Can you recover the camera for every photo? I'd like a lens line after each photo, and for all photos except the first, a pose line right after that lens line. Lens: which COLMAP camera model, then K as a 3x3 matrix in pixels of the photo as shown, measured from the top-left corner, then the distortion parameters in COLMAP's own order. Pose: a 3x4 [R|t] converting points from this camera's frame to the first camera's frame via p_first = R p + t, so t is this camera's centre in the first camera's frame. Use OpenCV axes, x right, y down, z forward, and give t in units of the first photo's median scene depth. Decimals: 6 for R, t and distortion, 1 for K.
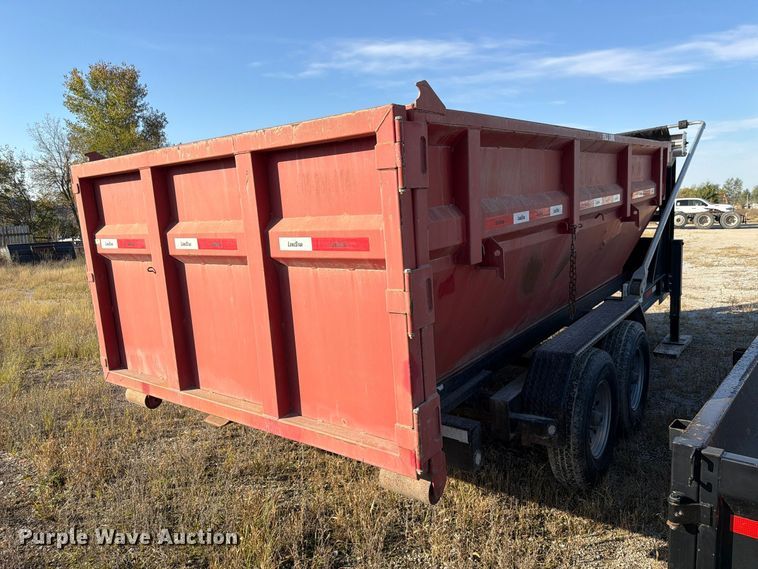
lens RADIAL K [[529.7, 0, 382.7], [0, 529.7, 282.4], [0, 0, 1]] dist [0.057993, -0.079609]
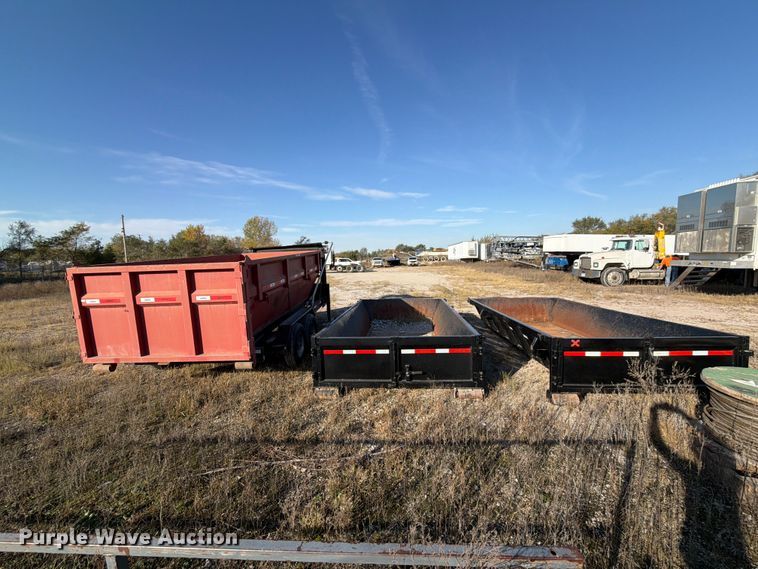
lens RADIAL K [[301.4, 0, 374.0], [0, 301.4, 285.4], [0, 0, 1]] dist [0.000615, -0.000077]
pose [[0.823082, -0.042375, 0.566339, -0.204590], [0.073505, 0.996773, -0.032247, -0.008226], [-0.563146, 0.068171, 0.823541, -0.654608]]
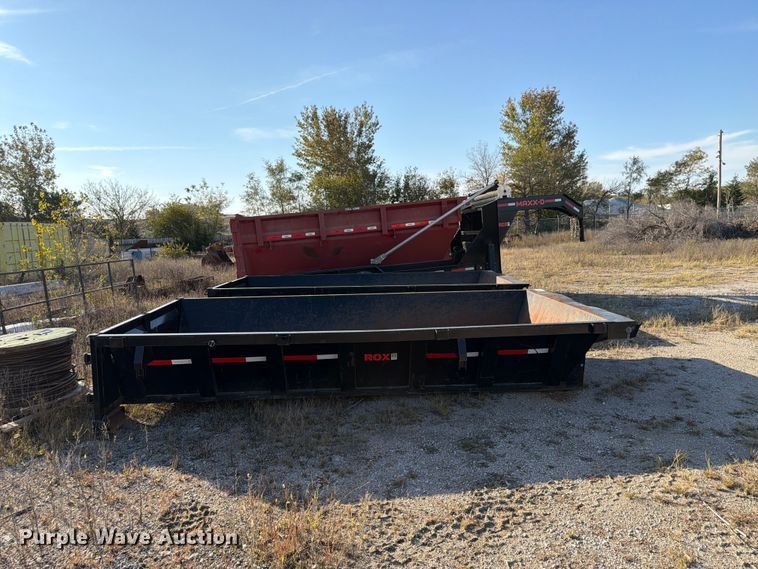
lens RADIAL K [[529.7, 0, 382.7], [0, 529.7, 282.4], [0, 0, 1]] dist [0.057993, -0.079609]
pose [[0.665367, 0.079717, -0.742248, 2.729493], [-0.071983, 0.996500, 0.042495, 0.002868], [0.743038, 0.025155, 0.668777, -0.835972]]
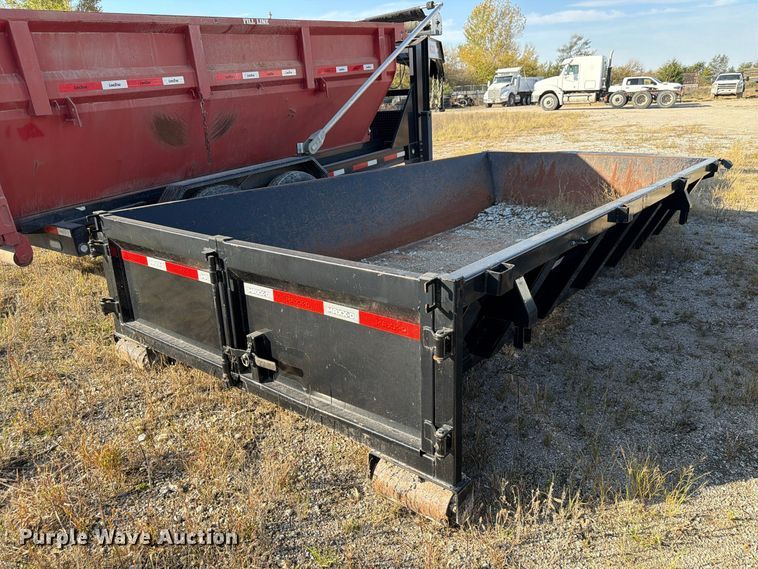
lens RADIAL K [[535.4, 0, 379.0], [0, 535.4, 284.5], [0, 0, 1]] dist [0.007087, -0.007483]
pose [[0.999504, -0.017172, 0.026414, 0.659796], [0.011324, 0.978183, 0.207437, 0.079002], [-0.029400, -0.207035, 0.977892, -0.380033]]
